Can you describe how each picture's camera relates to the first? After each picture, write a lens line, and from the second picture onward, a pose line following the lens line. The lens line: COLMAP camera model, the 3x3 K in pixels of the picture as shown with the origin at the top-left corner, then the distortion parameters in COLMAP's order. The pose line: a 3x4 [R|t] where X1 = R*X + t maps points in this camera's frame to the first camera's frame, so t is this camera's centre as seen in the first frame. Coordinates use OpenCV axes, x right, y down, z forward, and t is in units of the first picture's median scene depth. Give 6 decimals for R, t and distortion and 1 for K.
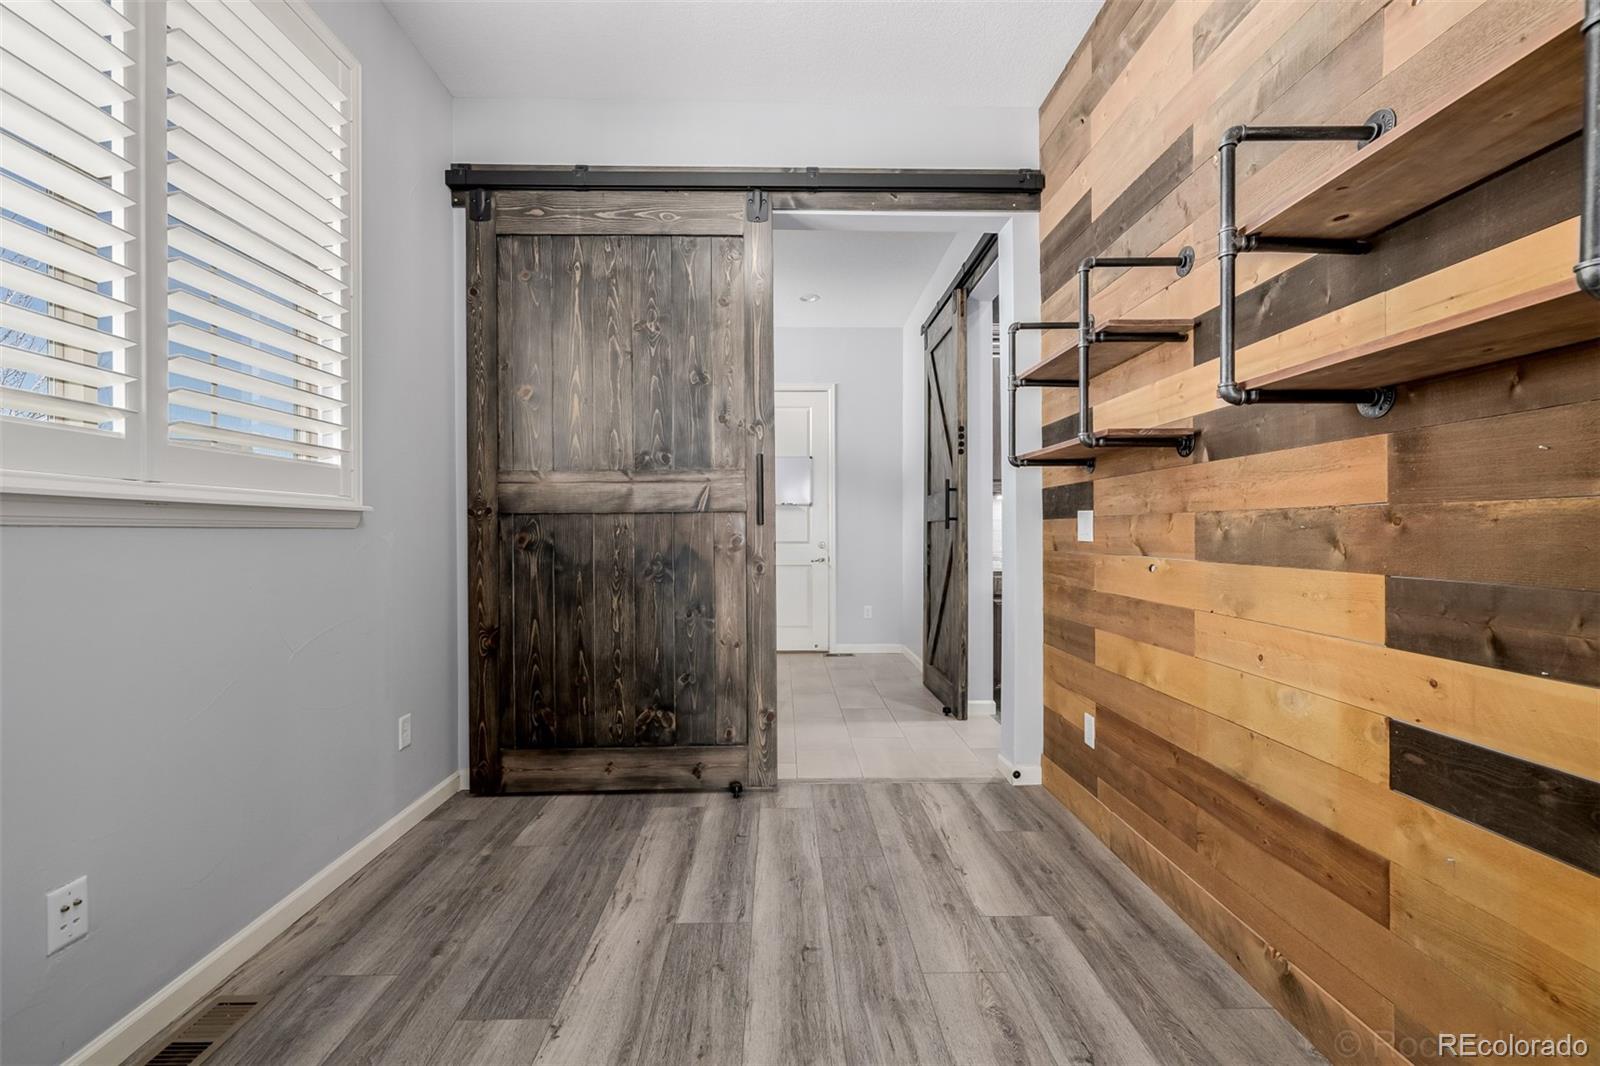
lens RADIAL K [[708.5, 0, 788.9], [0, 708.5, 534.9], [0, 0, 1]] dist [0.001492, 0.000332]
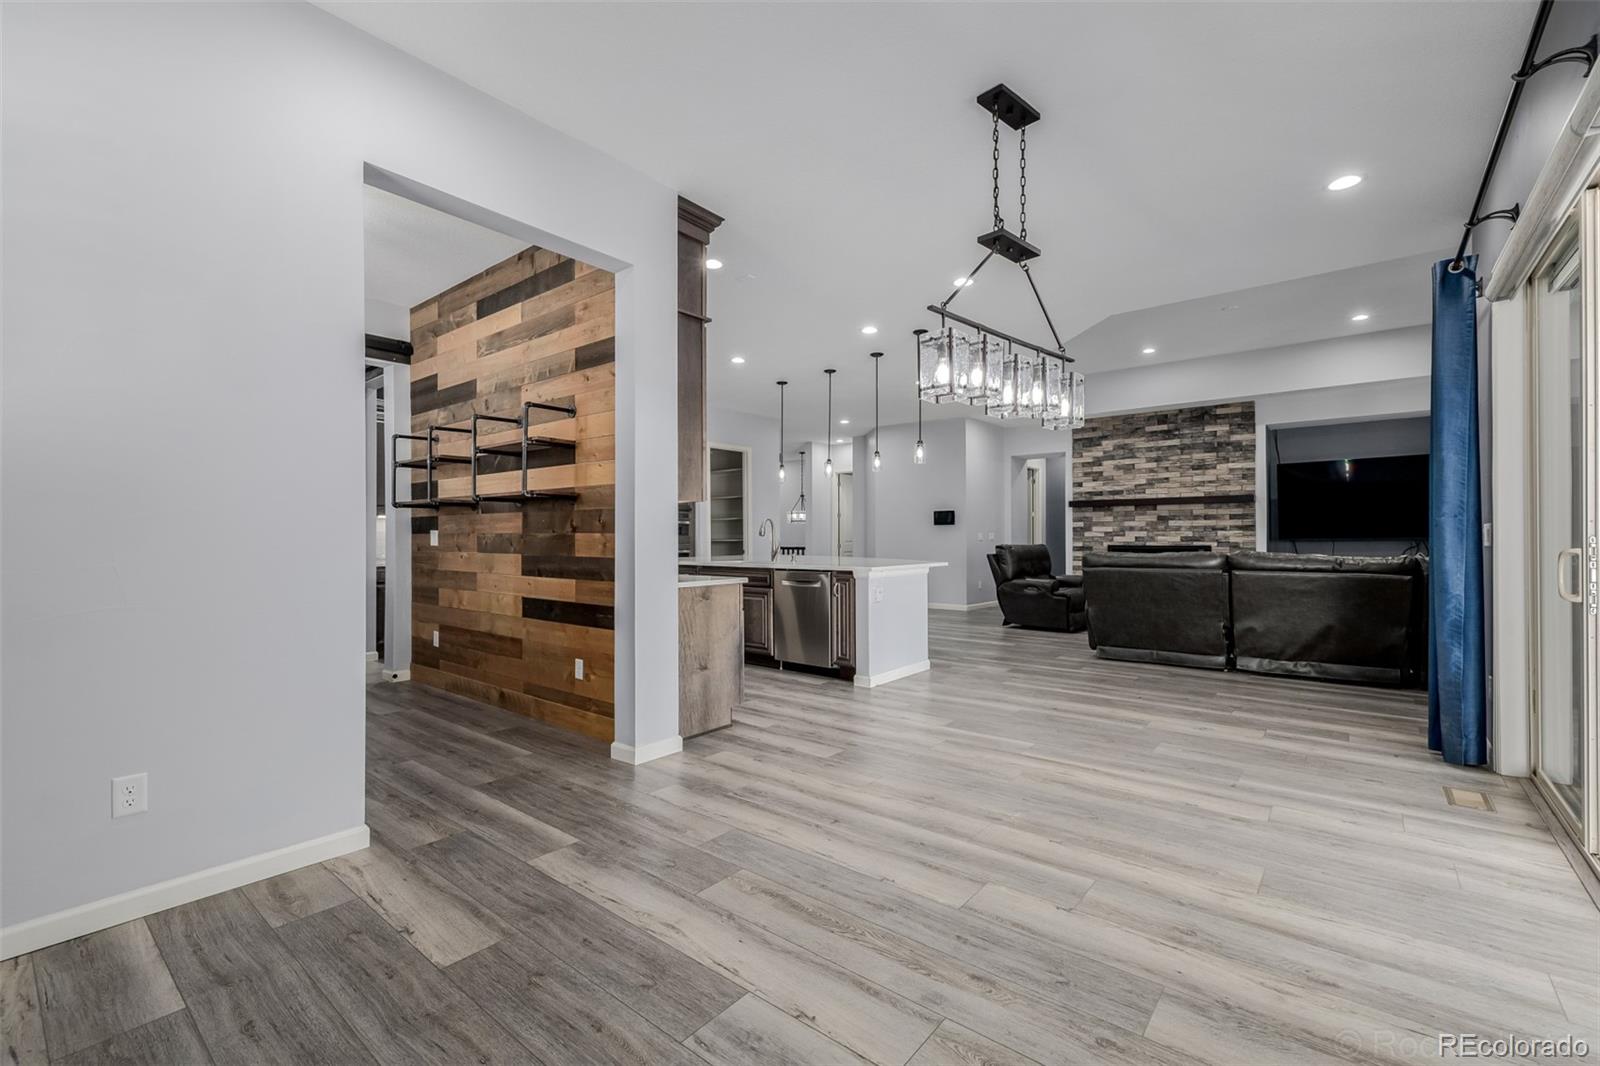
lens RADIAL K [[674.2, 0, 792.2], [0, 674.2, 534.3], [0, 0, 1]] dist [0.001734, 0.000287]
pose [[0.653349, 0.006660, 0.757028, -0.536212], [0.002262, 0.999940, -0.010750, 0.000099], [-0.757054, 0.008736, 0.653294, -1.489037]]
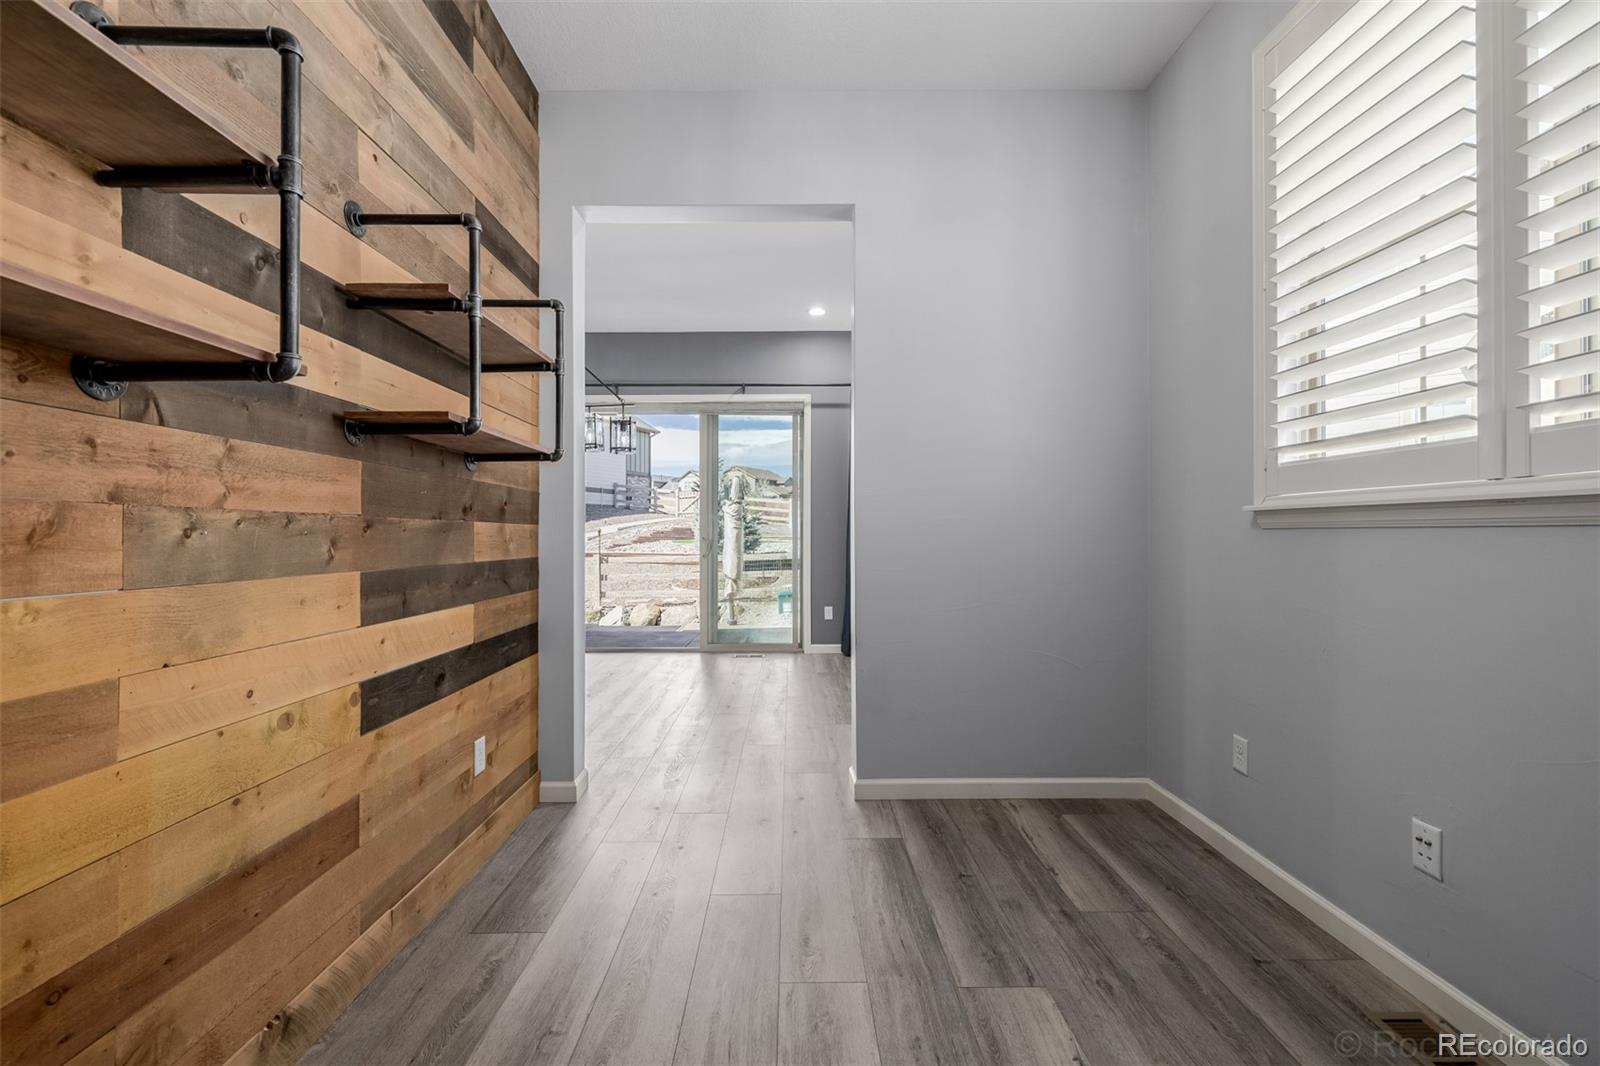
lens RADIAL K [[674.2, 0, 792.2], [0, 674.2, 534.3], [0, 0, 1]] dist [0.001734, 0.000287]
pose [[-0.999808, 0.005491, 0.018808, 0.028792], [0.005635, 0.999955, 0.007613, -0.010398], [-0.018765, 0.007717, -0.999794, 1.609061]]
